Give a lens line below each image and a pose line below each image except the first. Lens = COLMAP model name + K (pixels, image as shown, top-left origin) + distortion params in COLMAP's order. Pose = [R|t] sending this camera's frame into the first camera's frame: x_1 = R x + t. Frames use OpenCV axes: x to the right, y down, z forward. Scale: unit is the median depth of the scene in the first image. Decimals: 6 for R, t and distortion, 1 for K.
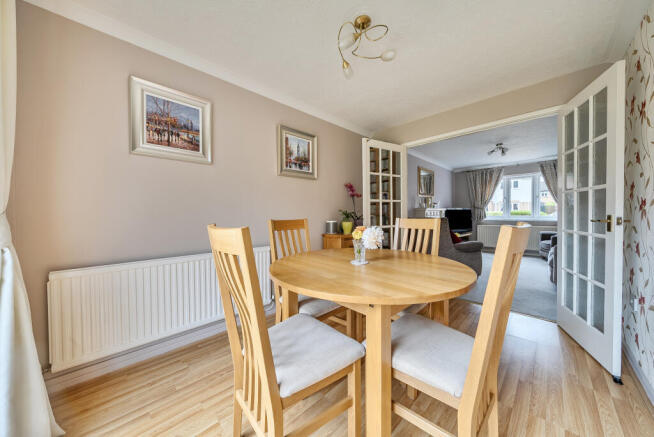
lens RADIAL K [[222.1, 0, 325.2], [0, 222.1, 217.1], [0, 0, 1]] dist [-0.002054, 0.000239]
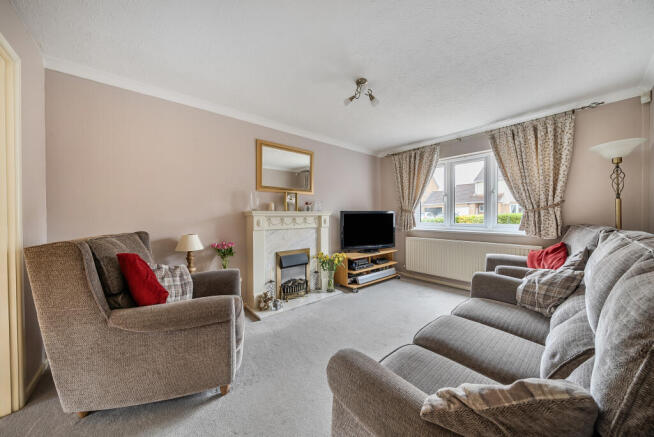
lens RADIAL K [[222.1, 0, 327.0], [0, 222.1, 216.6], [0, 0, 1]] dist [-0.002054, 0.000239]
pose [[0.999295, 0.002443, -0.037469, 0.503217], [-0.002595, 0.999989, -0.003996, -0.022472], [0.037459, 0.004091, 0.999290, 0.366494]]
